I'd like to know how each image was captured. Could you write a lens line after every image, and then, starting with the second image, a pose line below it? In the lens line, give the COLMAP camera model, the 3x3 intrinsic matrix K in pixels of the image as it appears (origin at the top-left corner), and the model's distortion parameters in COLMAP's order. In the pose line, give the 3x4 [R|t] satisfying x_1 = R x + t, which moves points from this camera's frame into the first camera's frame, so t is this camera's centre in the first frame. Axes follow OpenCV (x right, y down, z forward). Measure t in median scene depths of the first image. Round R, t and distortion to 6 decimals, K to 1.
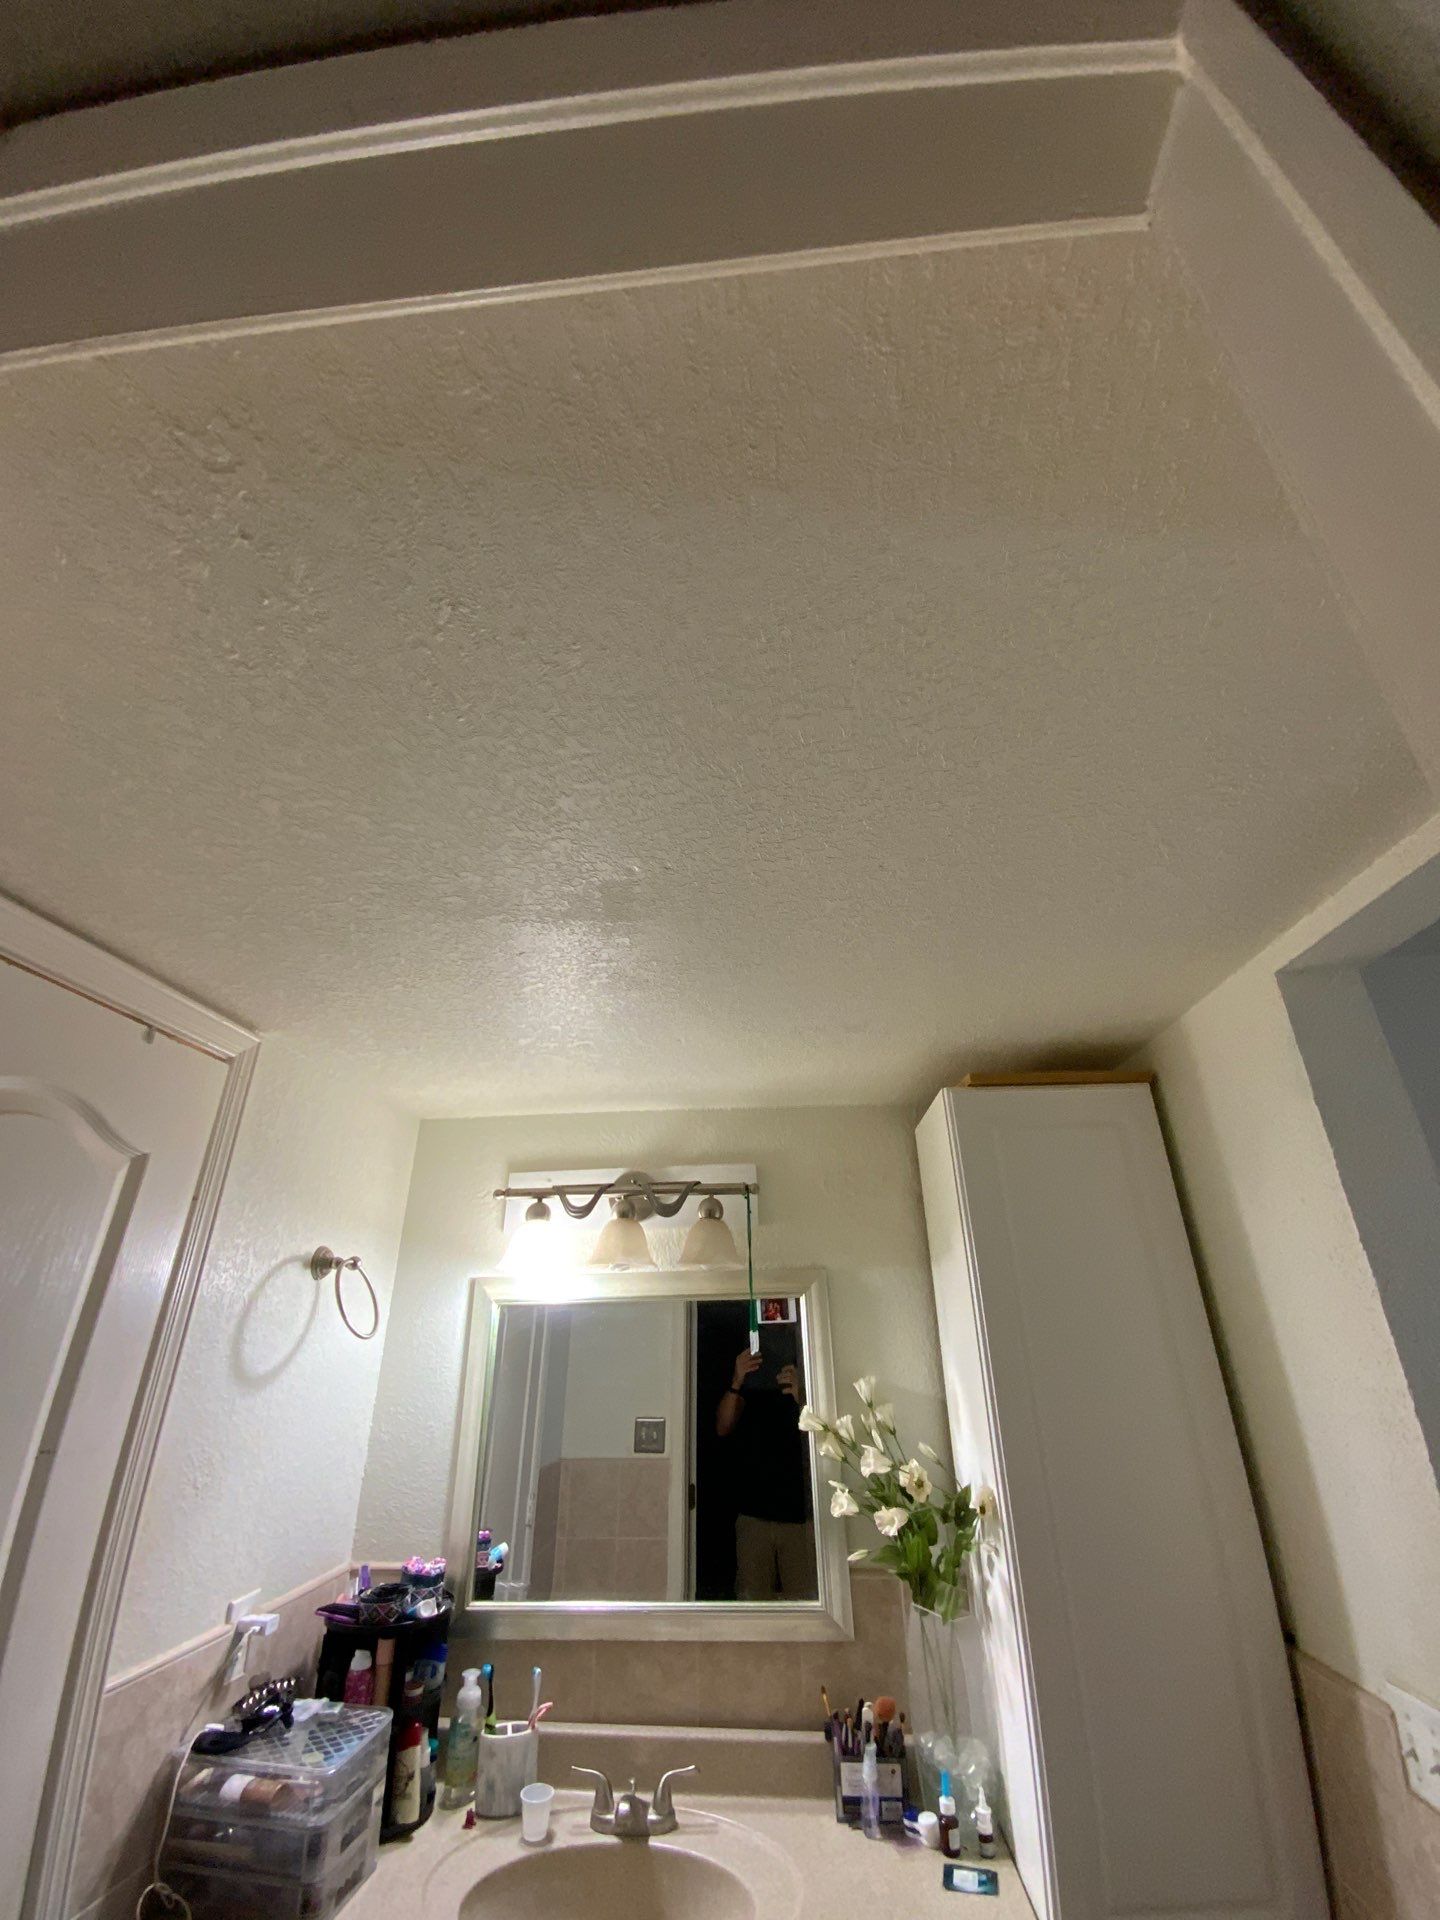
lens RADIAL K [[774.2, 0, 716.4], [0, 774.2, 954.6], [0, 0, 1]] dist [0.020247, -0.019328]
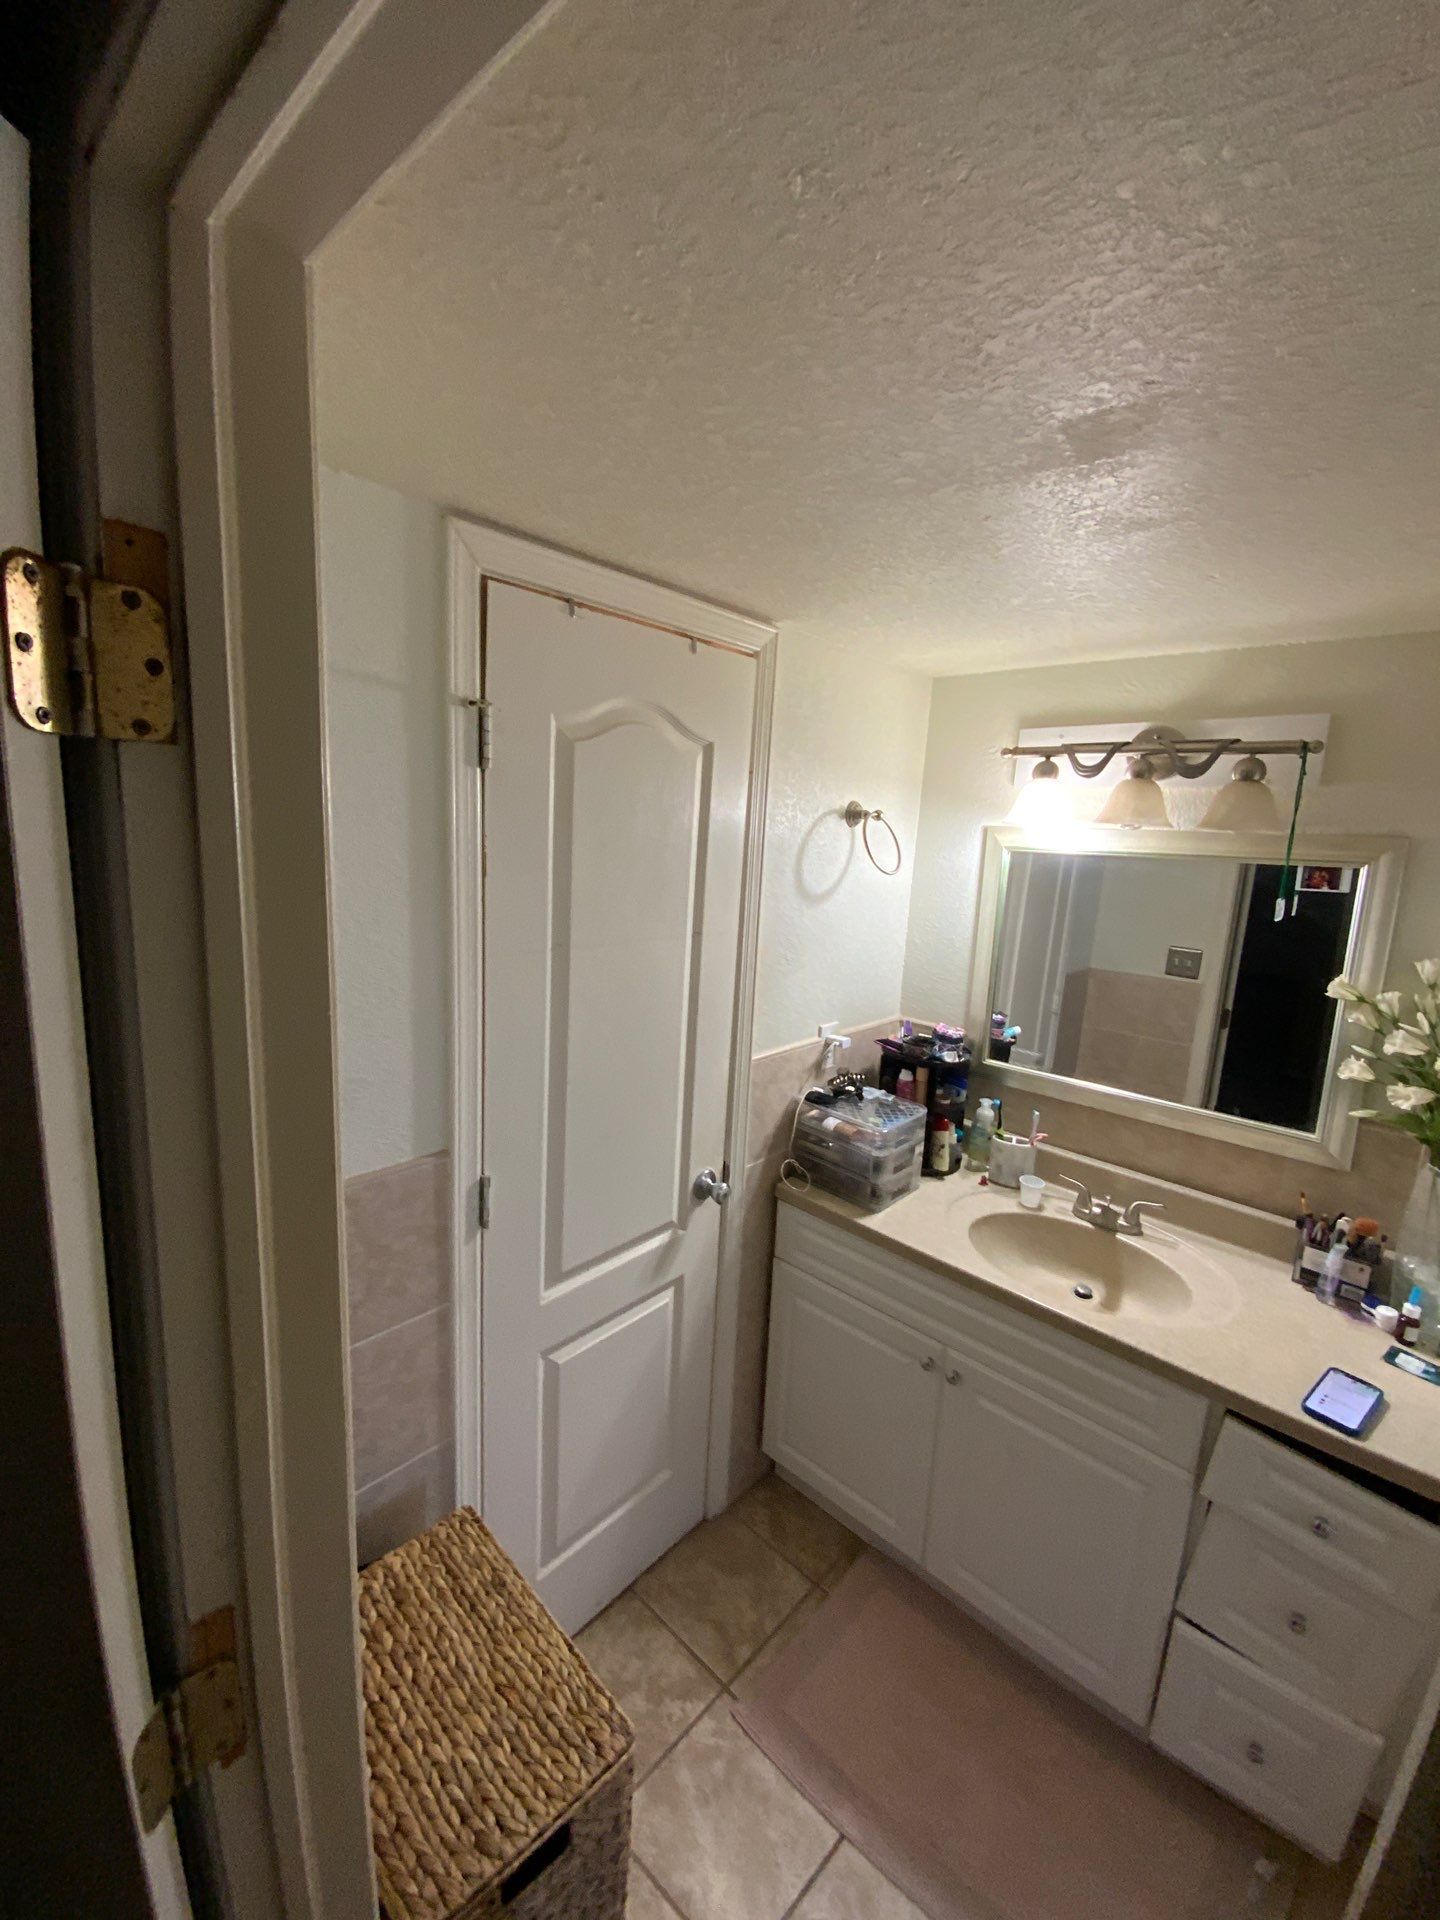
lens RADIAL K [[774.2, 0, 716.4], [0, 774.2, 954.6], [0, 0, 1]] dist [0.020247, -0.019328]
pose [[0.788900, 0.148229, -0.596376, 0.097166], [0.212185, 0.845082, 0.490729, -0.071837], [0.576727, -0.513678, 0.635233, -0.013441]]
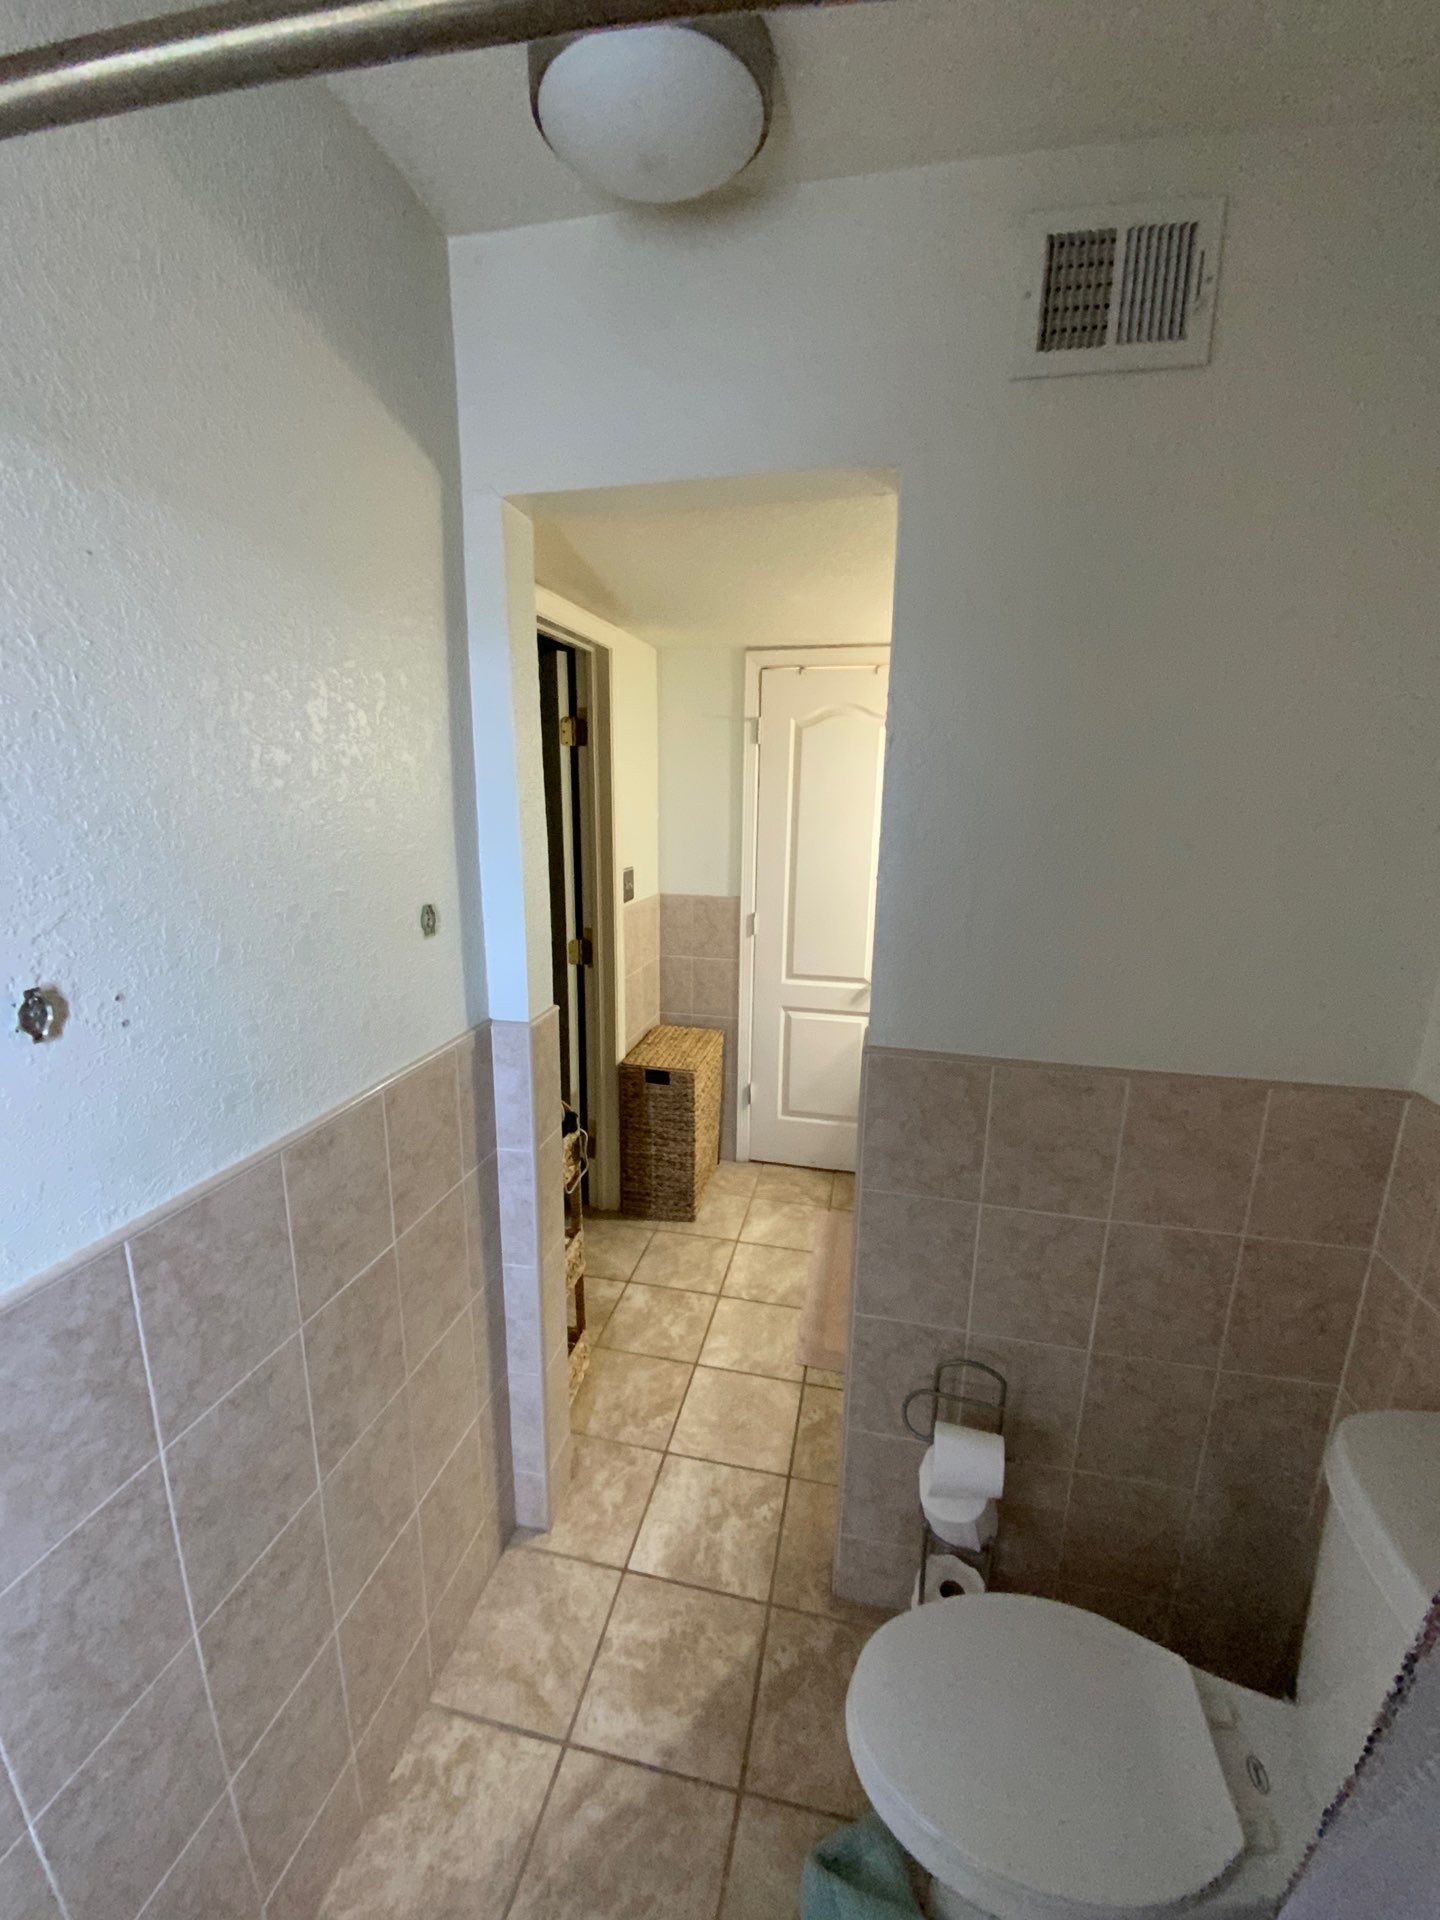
lens RADIAL K [[775.6, 0, 719.6], [0, 775.6, 951.0], [0, 0, 1]] dist [0.047431, -0.038994]
pose [[-0.117152, 0.218060, -0.968878, 1.712680], [0.412787, 0.898021, 0.152200, 0.286746], [0.903262, -0.382110, -0.195217, 0.631820]]
